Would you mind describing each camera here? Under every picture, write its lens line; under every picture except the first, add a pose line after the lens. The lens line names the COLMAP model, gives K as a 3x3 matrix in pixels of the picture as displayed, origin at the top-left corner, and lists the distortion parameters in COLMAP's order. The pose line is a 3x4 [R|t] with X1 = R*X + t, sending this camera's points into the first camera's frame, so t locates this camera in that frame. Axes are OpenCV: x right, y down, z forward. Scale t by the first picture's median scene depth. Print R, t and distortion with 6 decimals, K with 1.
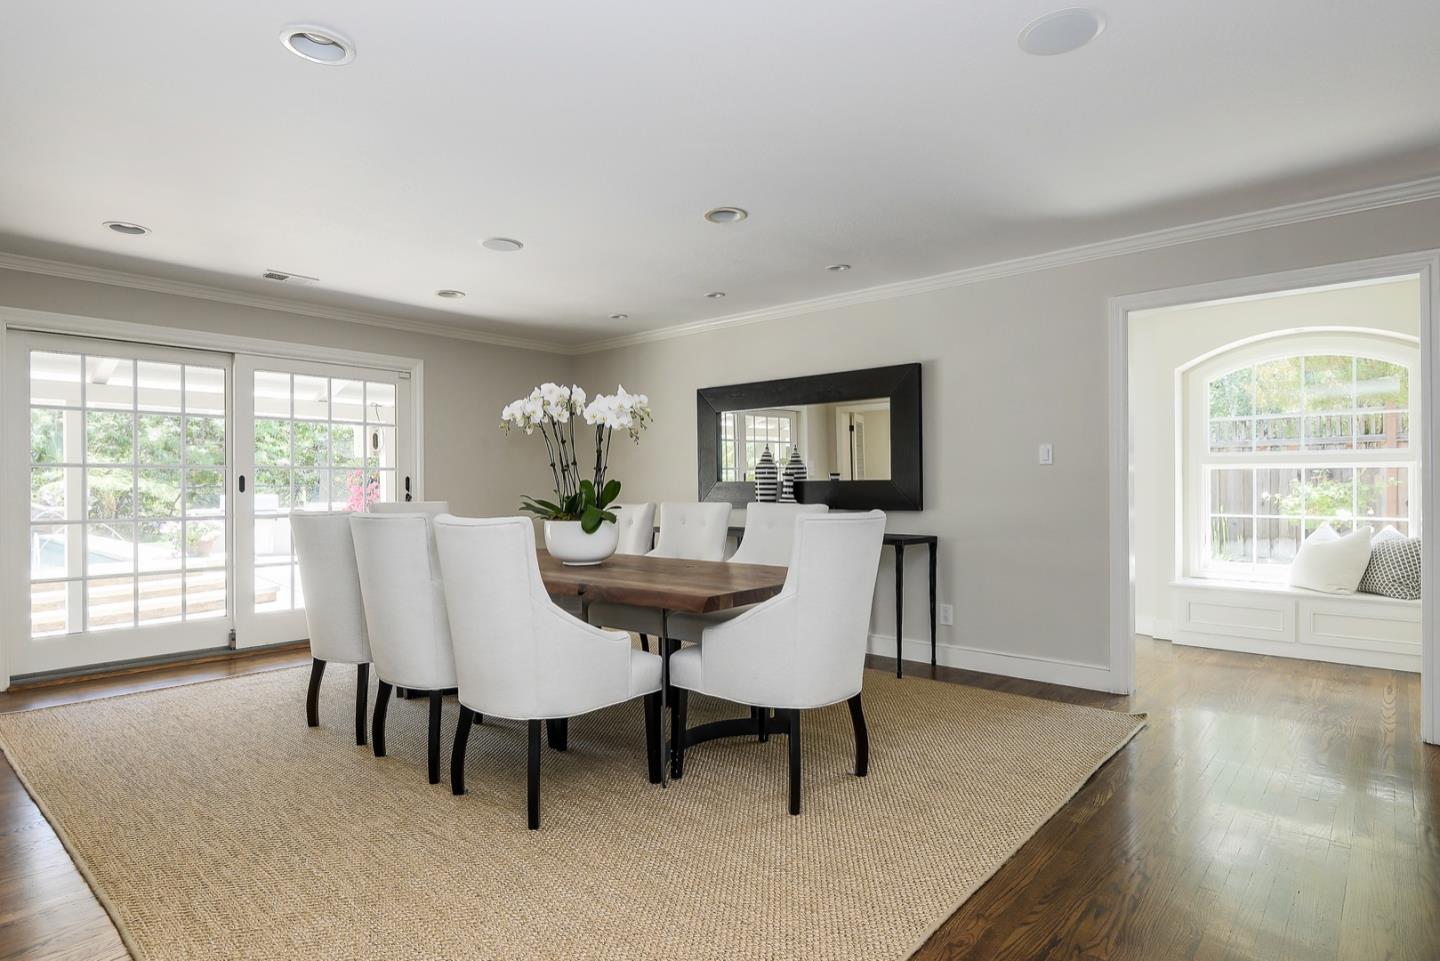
lens RADIAL K [[782.1, 0, 720.0], [0, 782.1, 480.5], [0, 0, 1]] dist [0.005064, 0.000219]
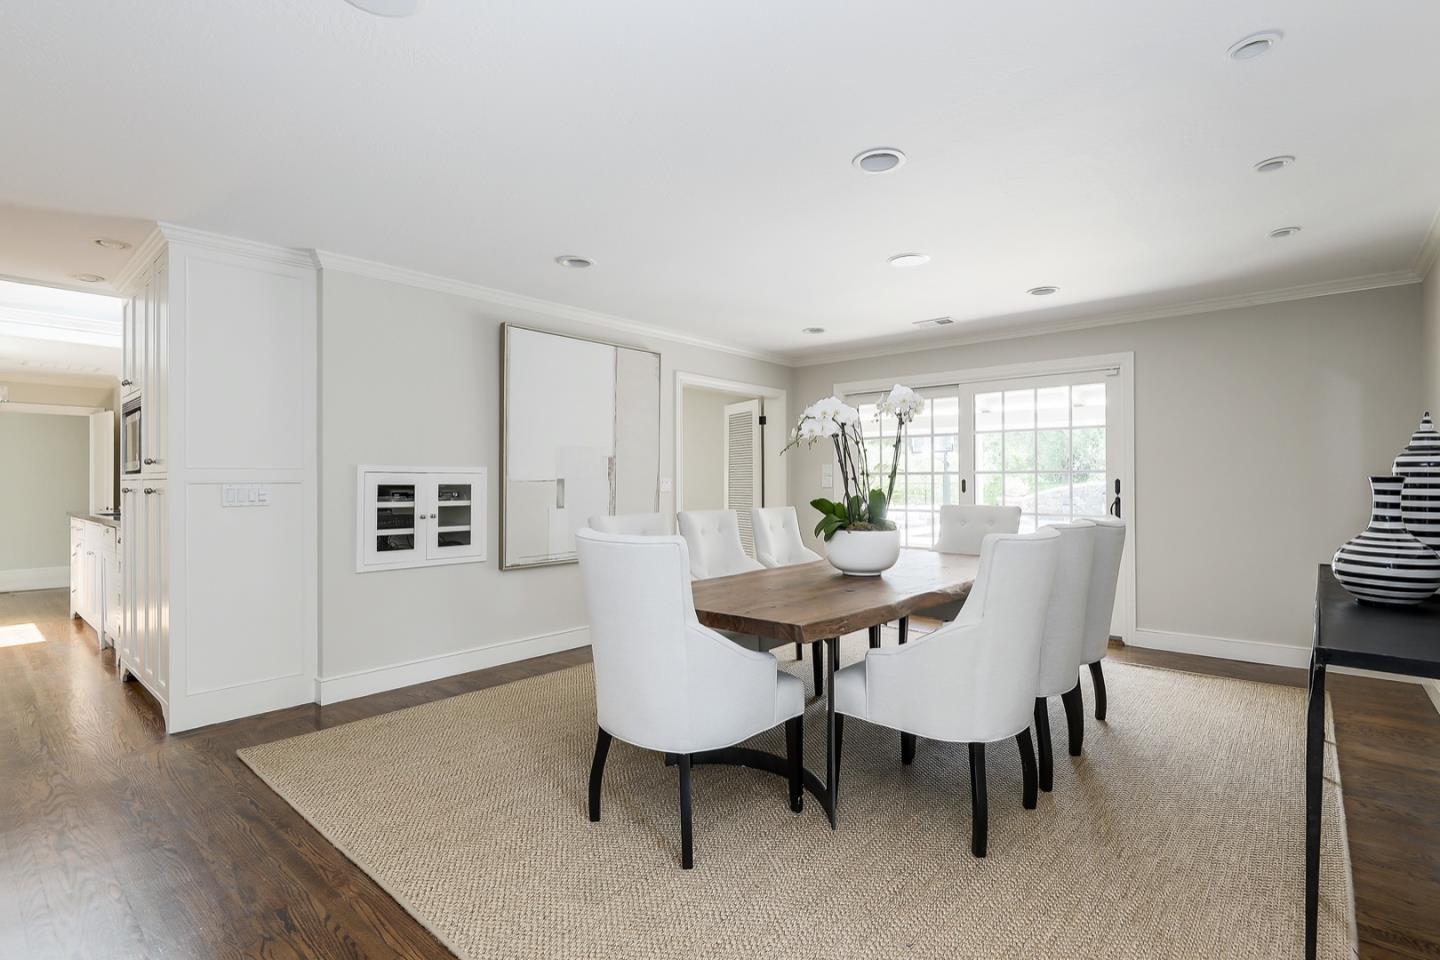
lens RADIAL K [[681.1, 0, 720.0], [0, 681.1, 480.0], [0, 0, 1]] dist [-0.032241, -0.000019]
pose [[0.000056, 0.003879, -0.999992, 0.663326], [0.006284, 0.999973, 0.003879, -0.011632], [0.999980, -0.006284, 0.000032, 0.794300]]
